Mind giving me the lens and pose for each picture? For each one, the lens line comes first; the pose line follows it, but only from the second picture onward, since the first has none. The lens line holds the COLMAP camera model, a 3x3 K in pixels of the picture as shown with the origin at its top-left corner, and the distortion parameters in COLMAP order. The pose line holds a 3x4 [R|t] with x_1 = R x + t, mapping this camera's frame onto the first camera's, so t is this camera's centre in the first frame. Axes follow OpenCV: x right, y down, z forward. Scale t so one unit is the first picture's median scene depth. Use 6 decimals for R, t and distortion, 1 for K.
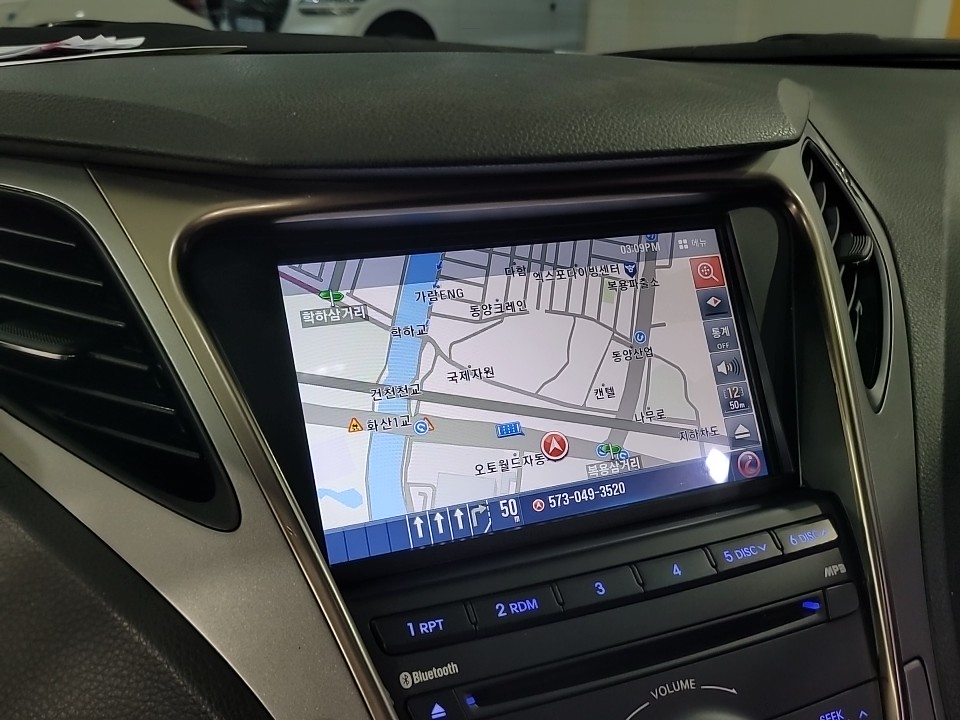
lens RADIAL K [[995.7, 0, 497.1], [0, 995.7, 364.6], [0, 0, 1]] dist [0.043741, 0.000000]
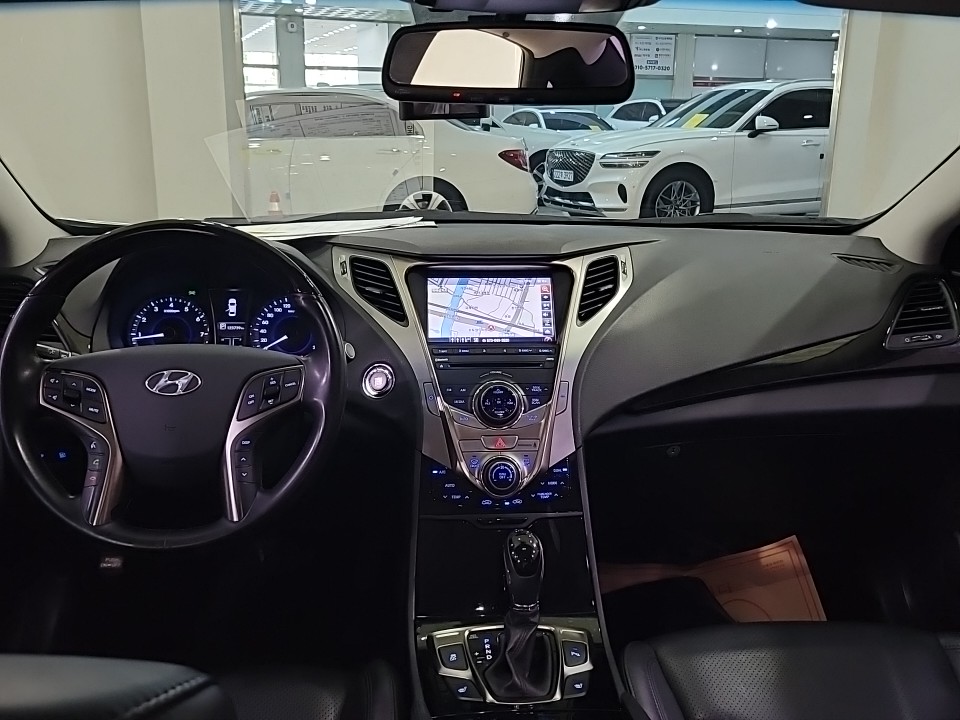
lens RADIAL K [[995.7, 0, 477.4], [0, 995.7, 355.1], [0, 0, 1]] dist [0.043741, 0.000000]
pose [[0.939514, 0.063754, -0.336524, 1.374456], [-0.107848, 0.987611, -0.113991, 0.660735], [0.325087, 0.143389, 0.934750, -2.750272]]
